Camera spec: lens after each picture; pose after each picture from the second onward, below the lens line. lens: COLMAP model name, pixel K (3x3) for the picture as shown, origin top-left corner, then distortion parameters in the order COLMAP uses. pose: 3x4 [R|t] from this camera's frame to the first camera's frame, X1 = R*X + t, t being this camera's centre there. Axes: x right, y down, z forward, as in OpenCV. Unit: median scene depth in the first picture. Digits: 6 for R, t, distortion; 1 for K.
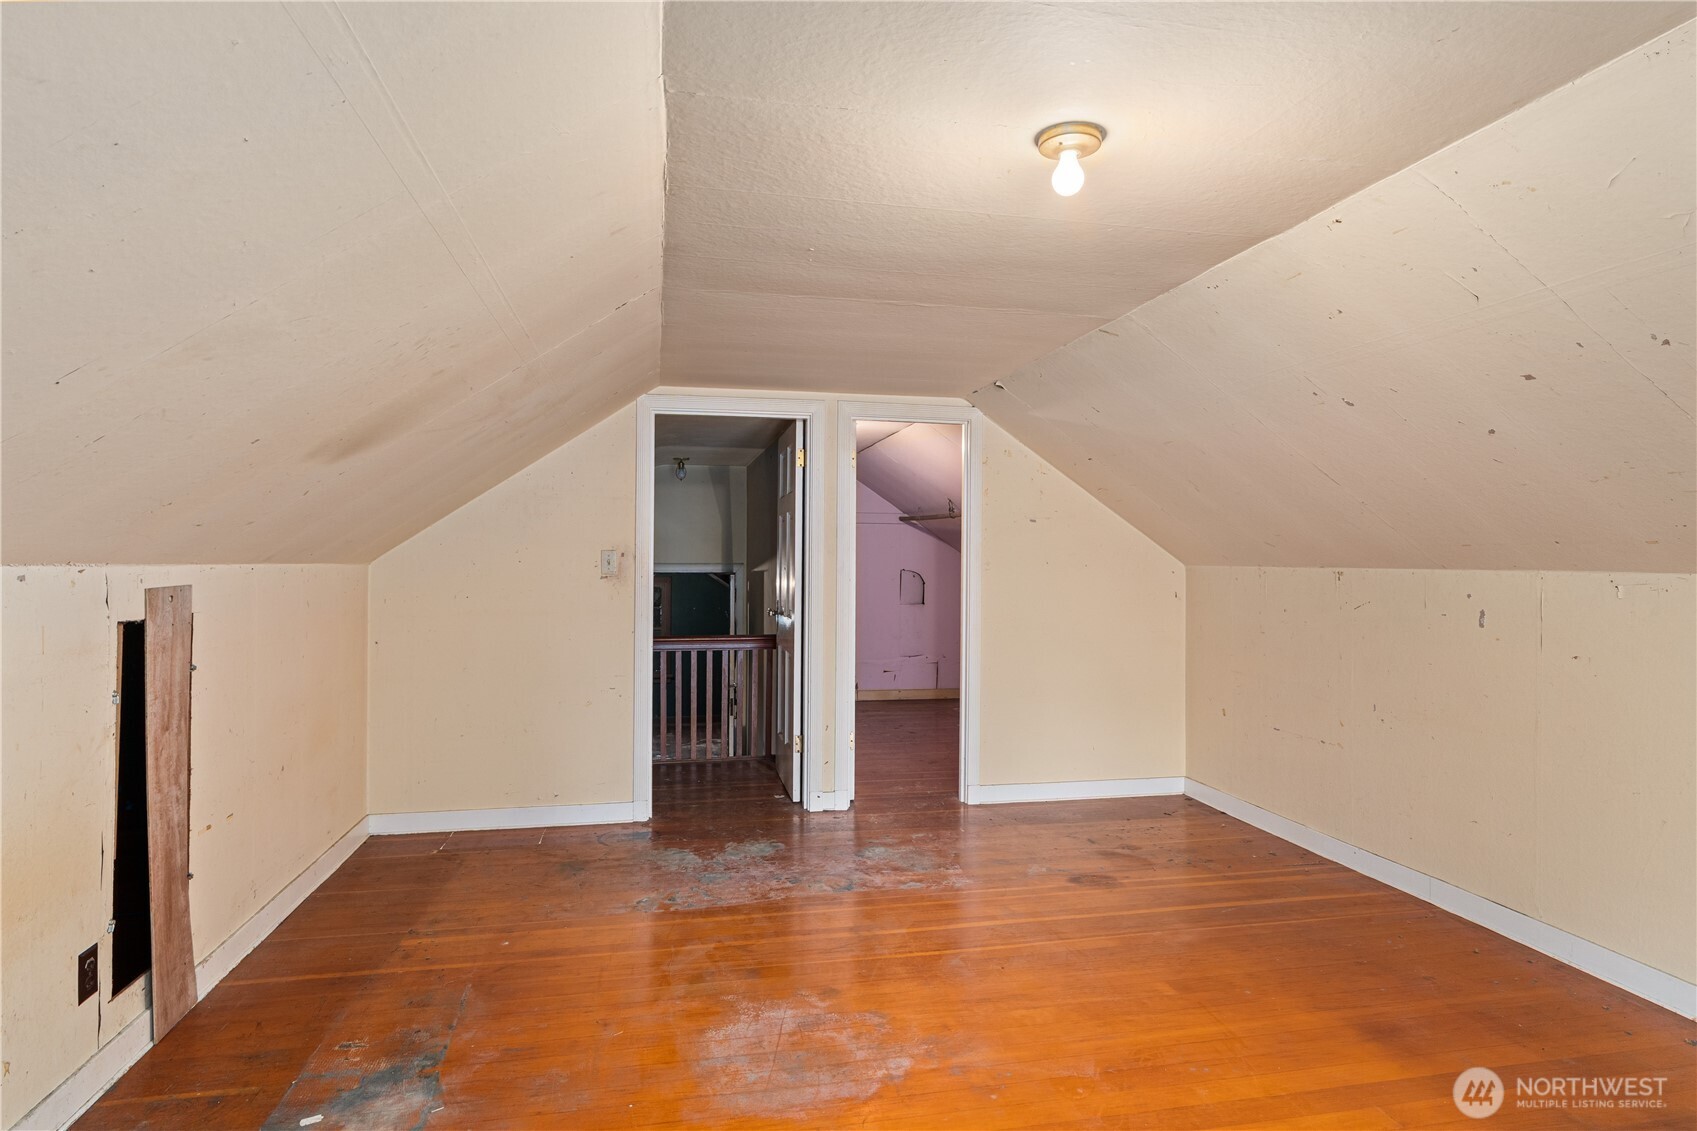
lens RADIAL K [[929.0, 0, 850.9], [0, 929.0, 560.5], [0, 0, 1]] dist [0.000020, 0.000091]
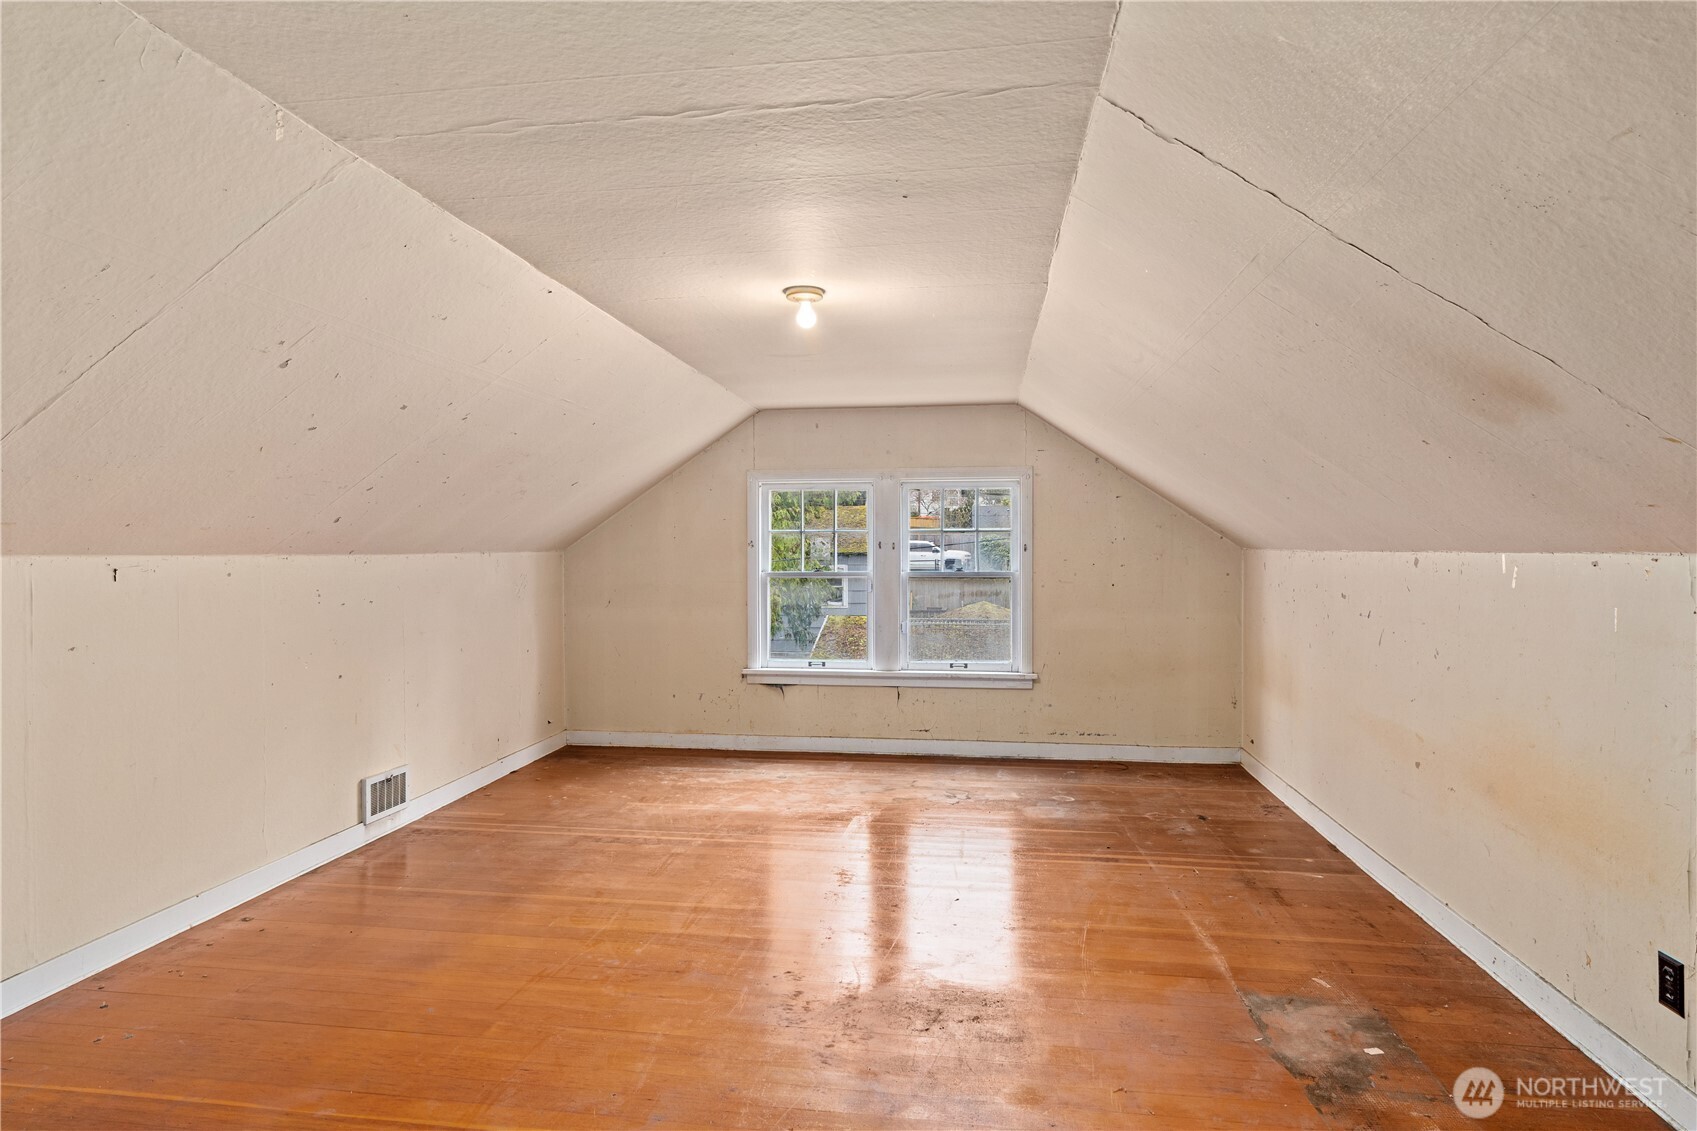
lens RADIAL K [[929.0, 0, 850.8], [0, 929.0, 559.5], [0, 0, 1]] dist [0.000020, 0.000091]
pose [[-0.941936, -0.008170, 0.335694, -0.328905], [-0.002691, 0.999856, 0.016784, -0.002039], [-0.335782, 0.014906, -0.941822, 2.057735]]
